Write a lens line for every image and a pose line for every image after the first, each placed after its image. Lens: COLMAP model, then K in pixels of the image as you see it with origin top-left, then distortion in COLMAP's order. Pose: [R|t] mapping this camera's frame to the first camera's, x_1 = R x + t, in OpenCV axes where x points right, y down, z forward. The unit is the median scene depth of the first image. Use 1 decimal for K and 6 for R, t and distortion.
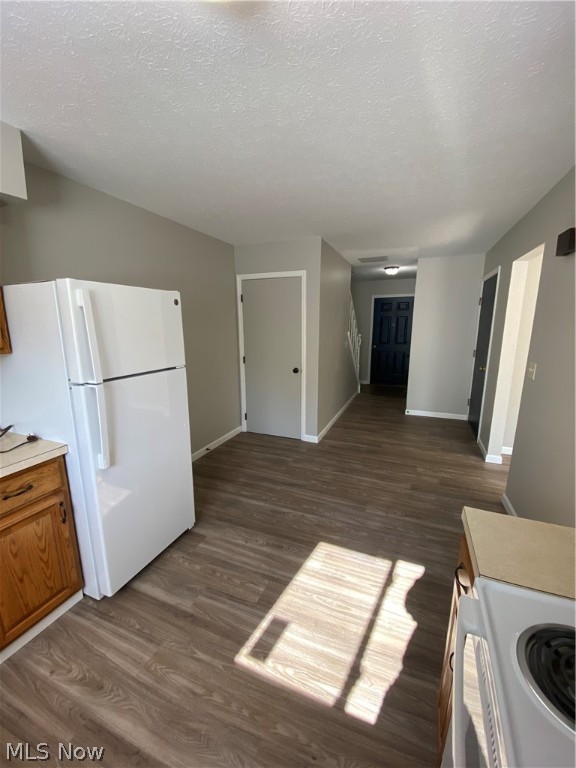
lens RADIAL K [[314.2, 0, 286.2], [0, 314.2, 383.7], [0, 0, 1]] dist [0.001473, -0.000115]
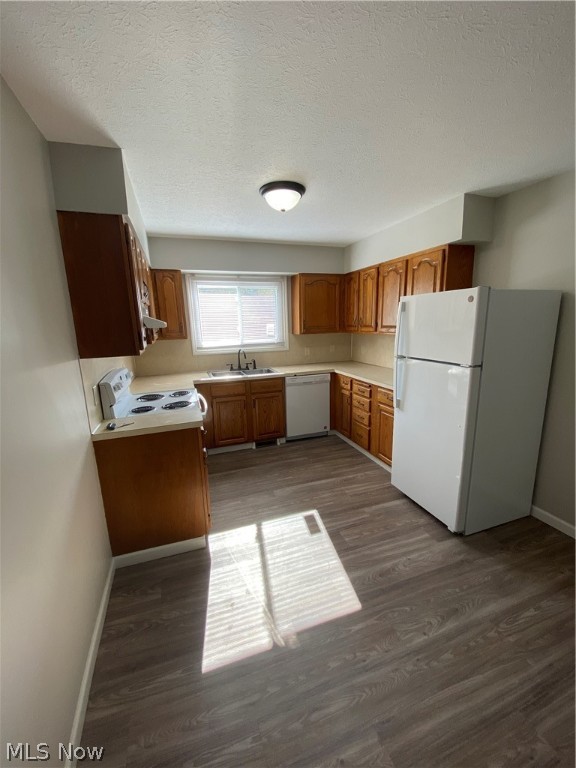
lens RADIAL K [[314.2, 0, 287.1], [0, 314.2, 385.4], [0, 0, 1]] dist [0.001473, -0.000115]
pose [[-0.745539, 0.158530, -0.647333, 0.908527], [-0.103595, 0.931926, 0.347538, -0.355918], [0.658361, 0.326163, -0.678364, 1.686192]]
